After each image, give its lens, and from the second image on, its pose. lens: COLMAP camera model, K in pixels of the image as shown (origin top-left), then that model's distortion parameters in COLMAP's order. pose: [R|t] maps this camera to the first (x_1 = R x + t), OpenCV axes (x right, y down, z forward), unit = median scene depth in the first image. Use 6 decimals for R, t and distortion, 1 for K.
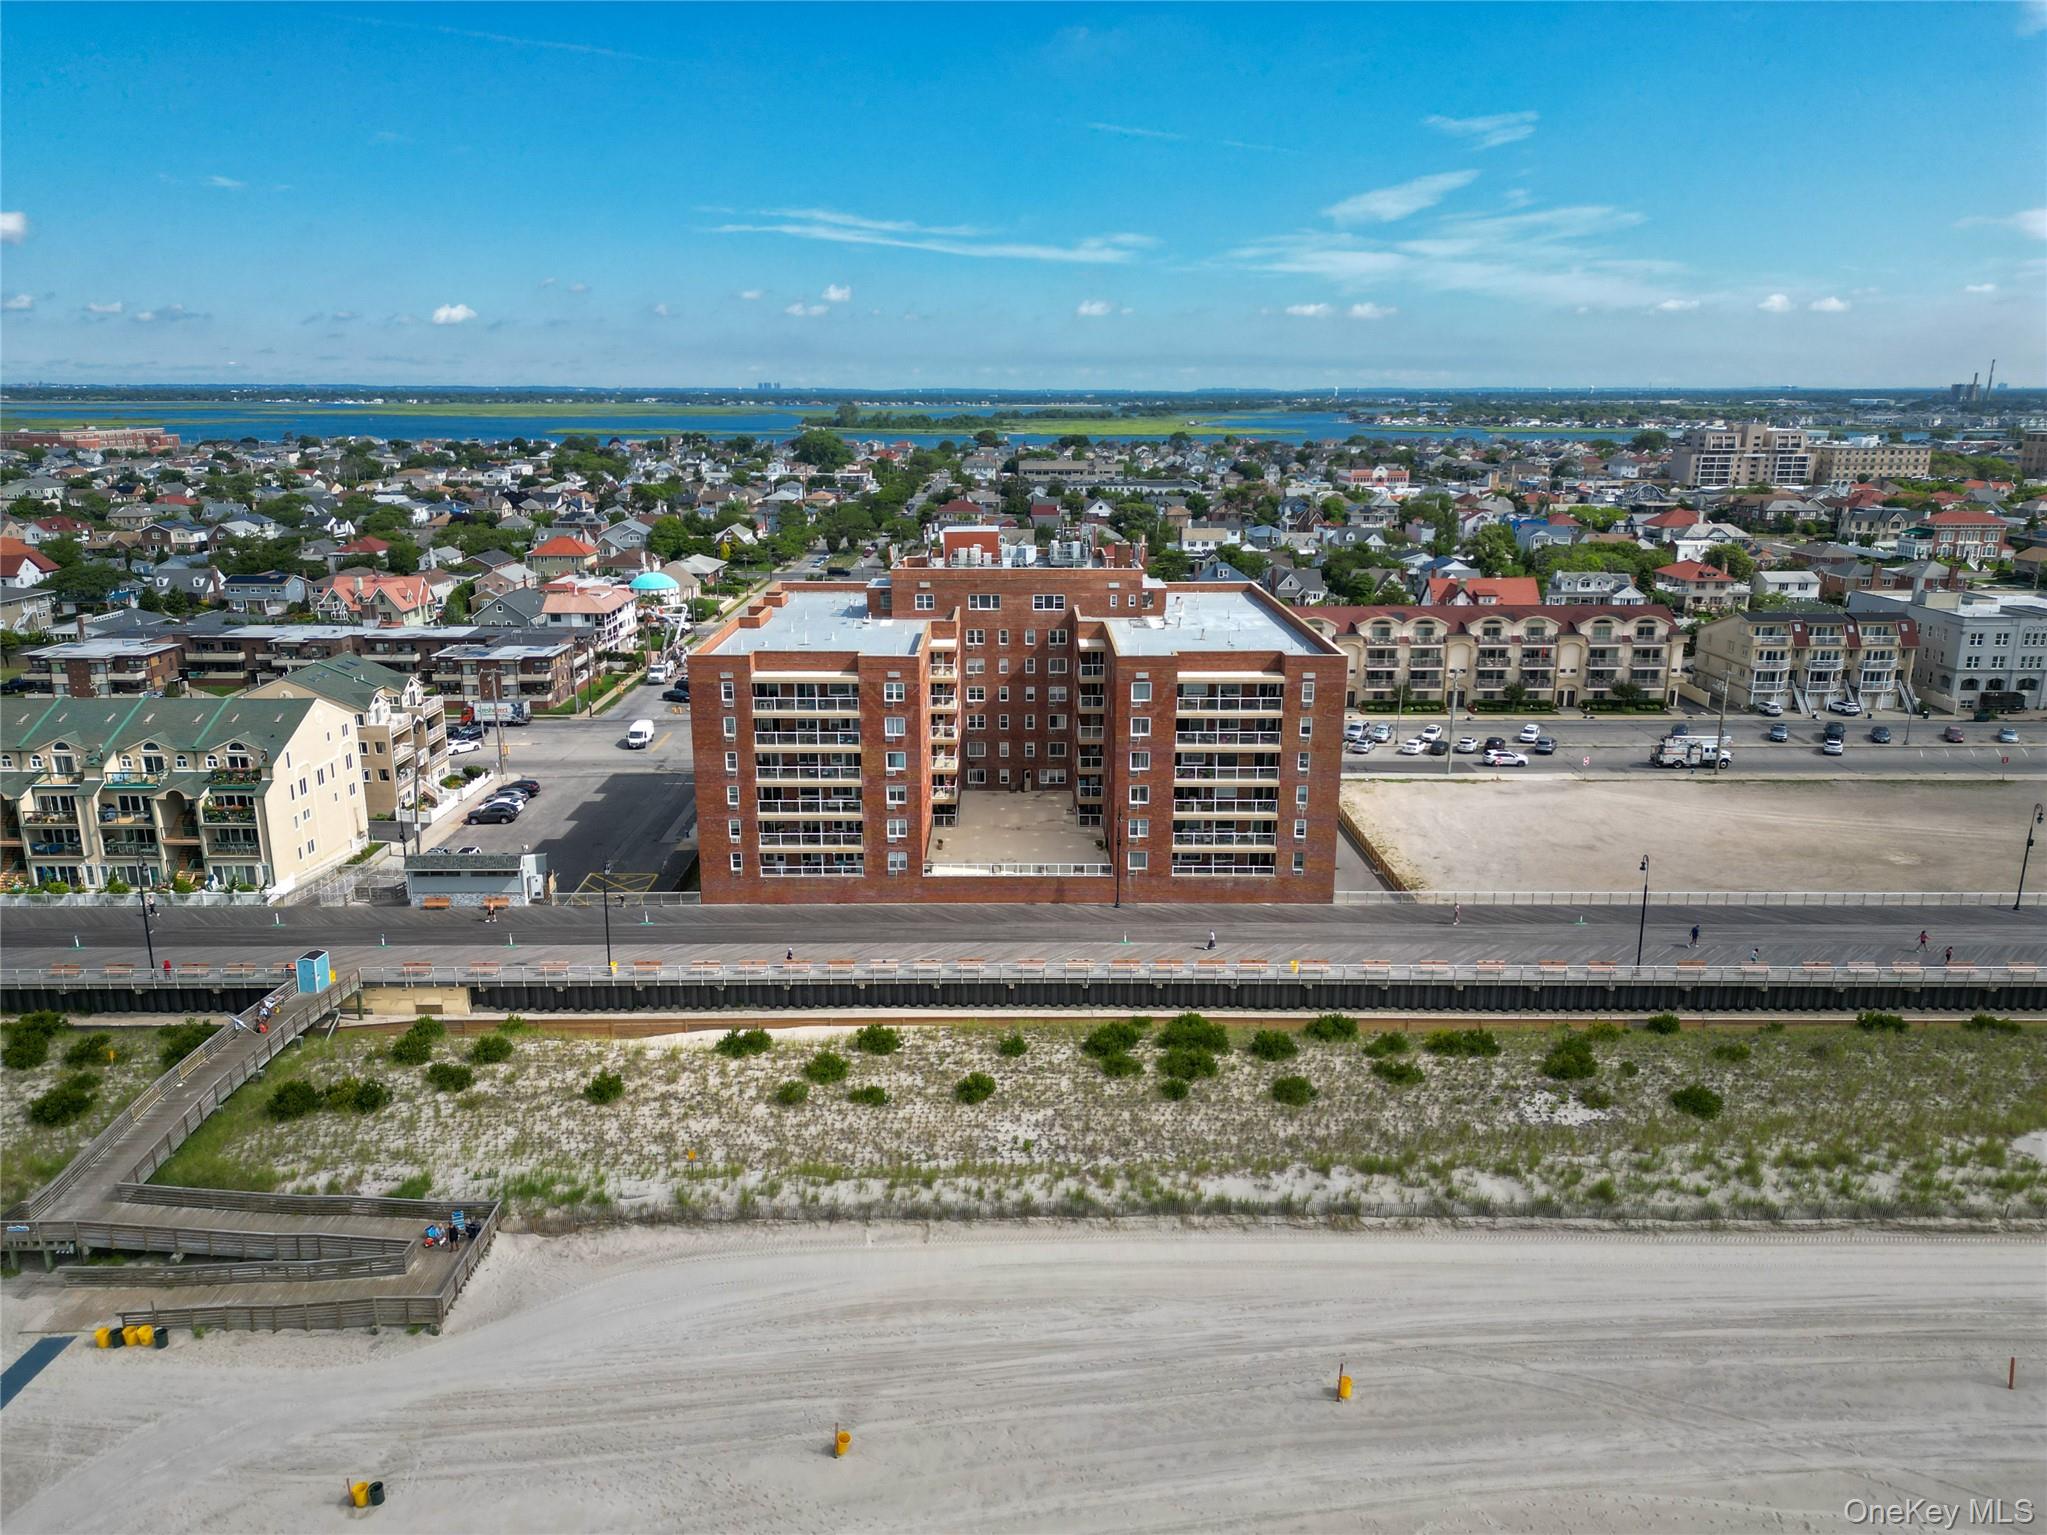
lens RADIAL K [[1419.4, 0, 1023.5], [0, 1419.4, 767.5], [0, 0, 1]] dist [0.064603, -0.053976]
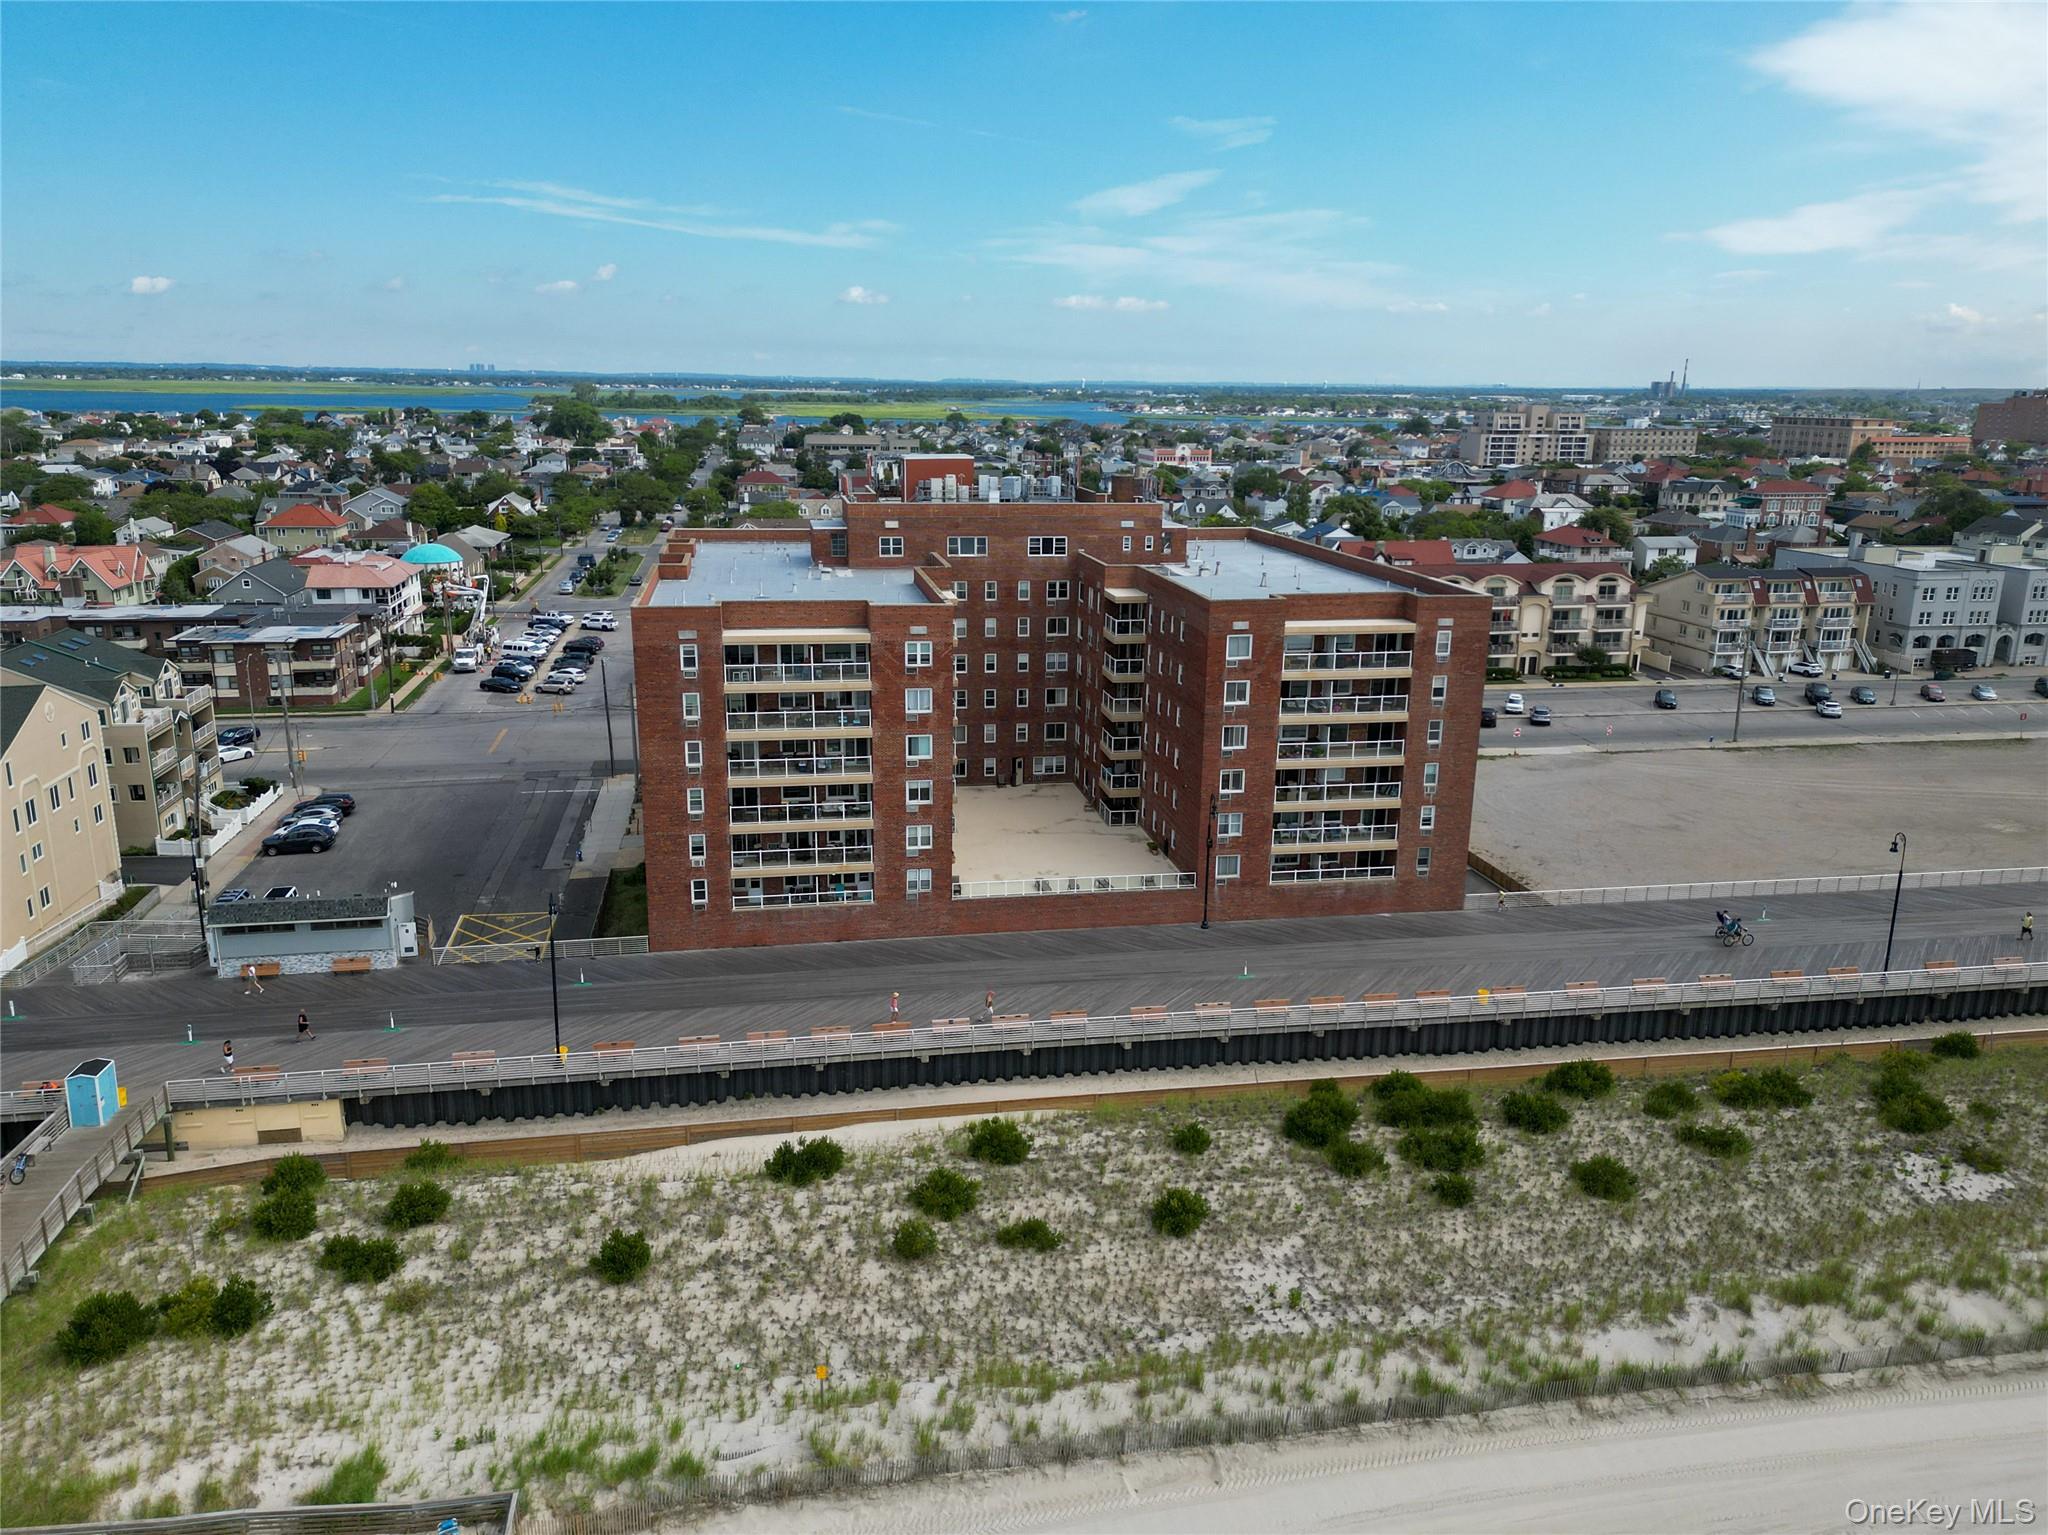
lens RADIAL K [[1459.9, 0, 1024.0], [0, 1459.9, 767.5], [0, 0, 1]] dist [0.062023, -0.050229]
pose [[0.985519, -0.032058, 0.166510, -0.133232], [0.031922, 0.999484, 0.003495, 0.004241], [-0.166536, 0.001870, 0.986034, 0.191930]]
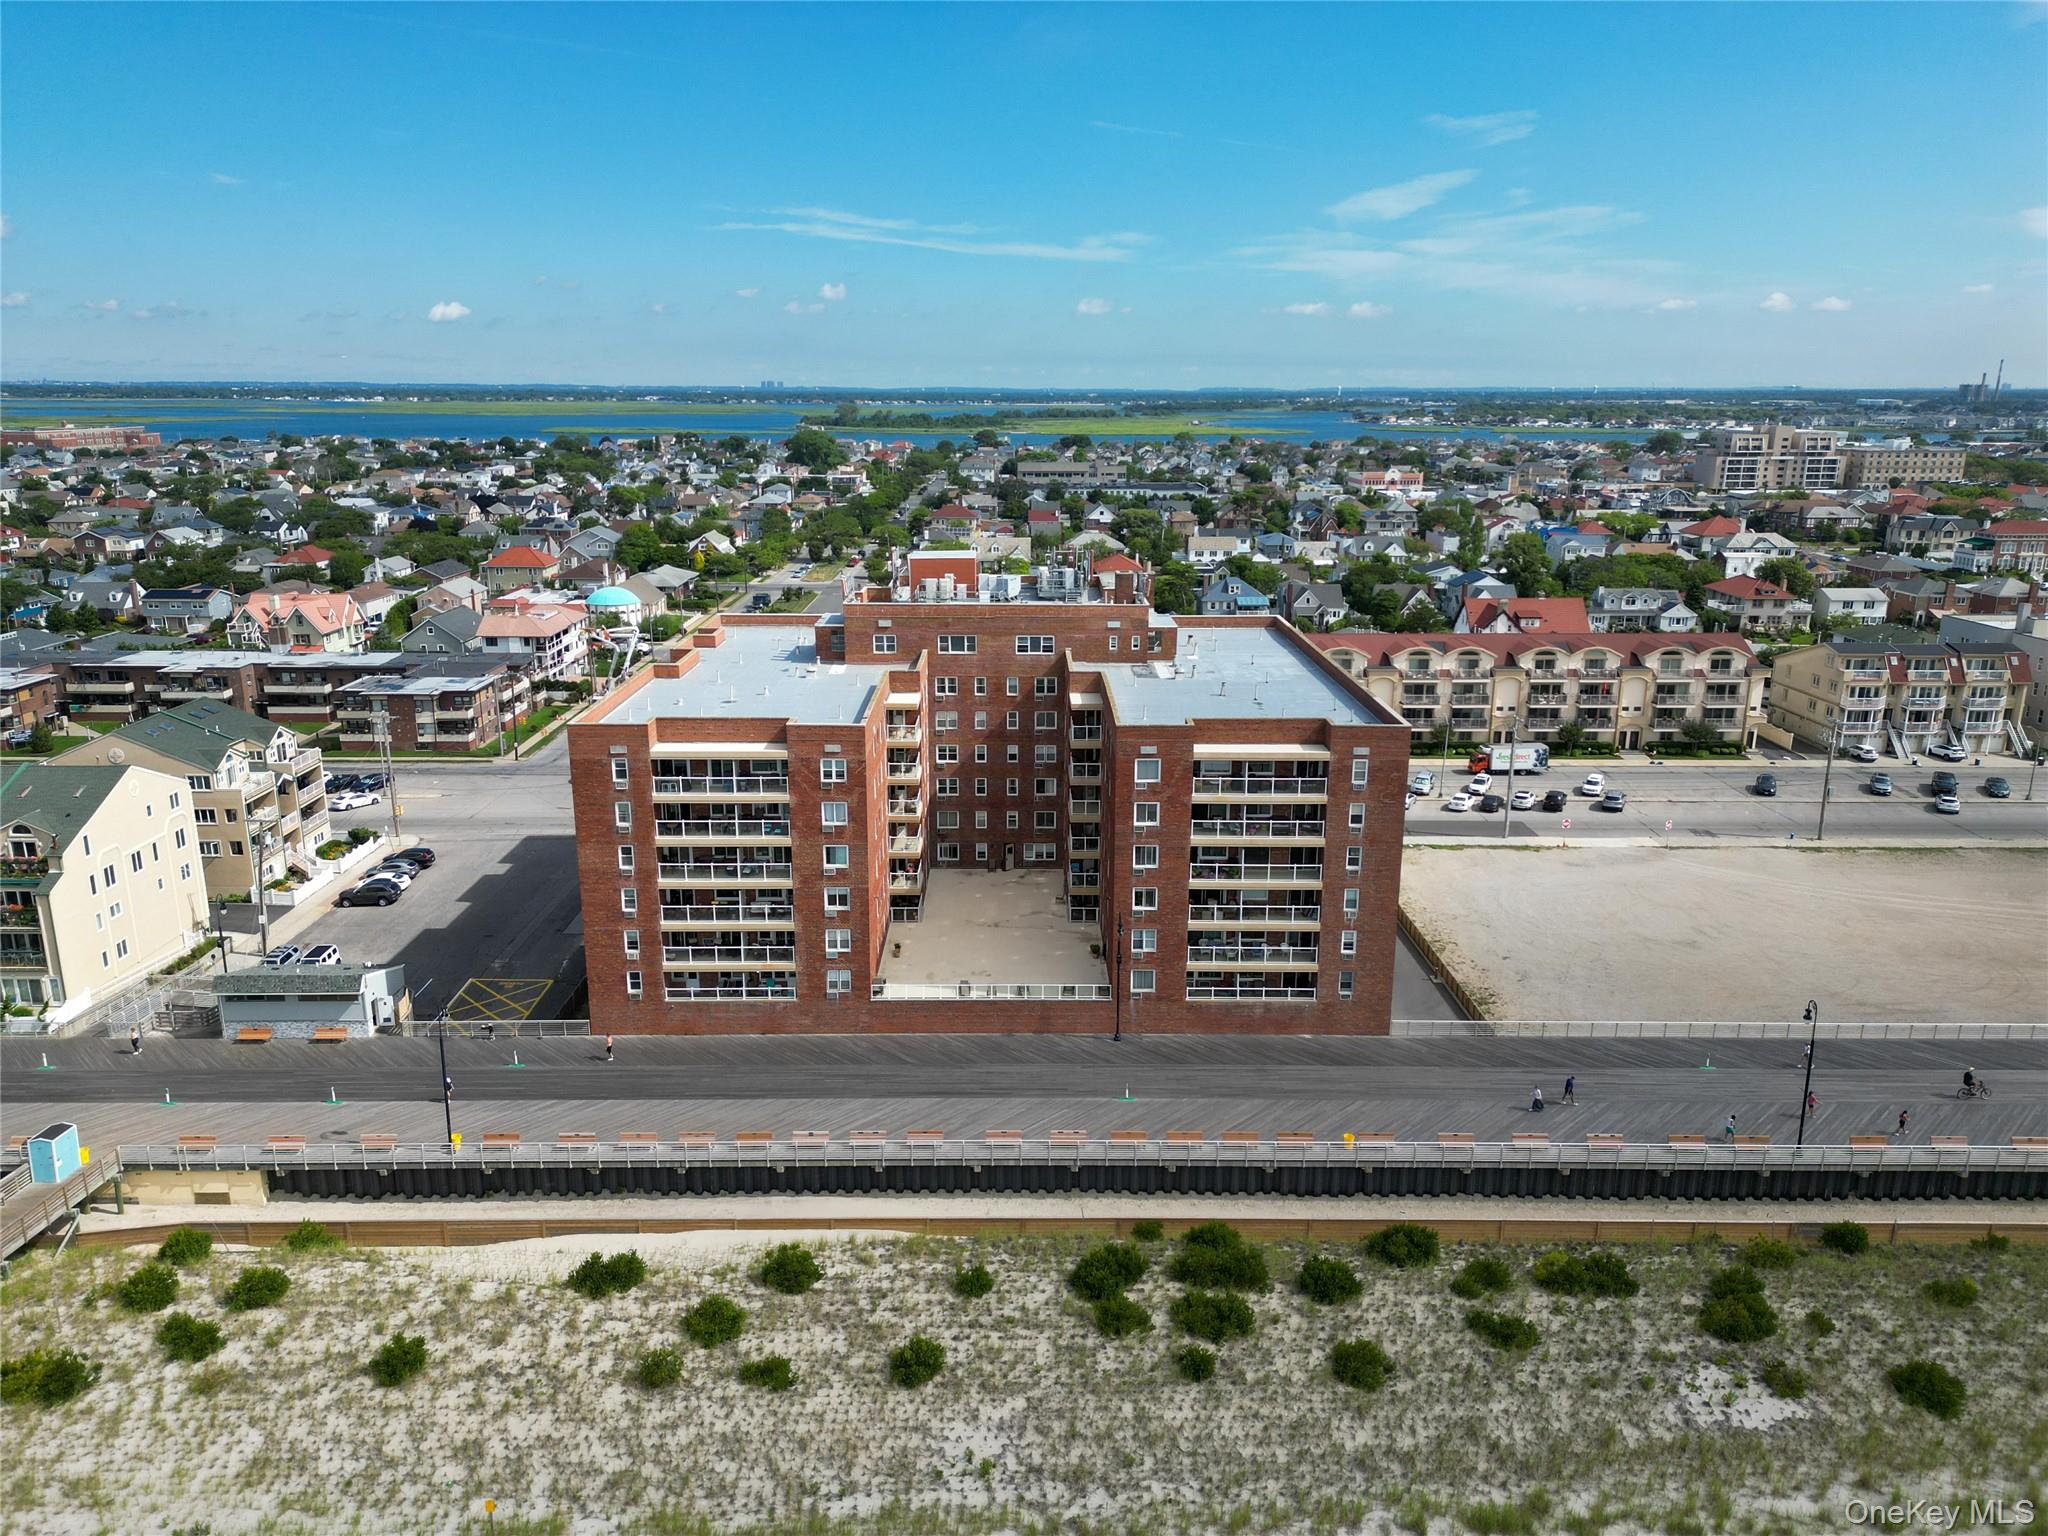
lens RADIAL K [[1420.1, 0, 1024.0], [0, 1420.1, 768.0], [0, 0, 1]] dist [0.064603, -0.053976]
pose [[0.999998, 0.001892, -0.001110, 0.012354], [-0.001891, 0.999998, 0.000870, -0.044696], [0.001112, -0.000868, 0.999999, 0.170899]]
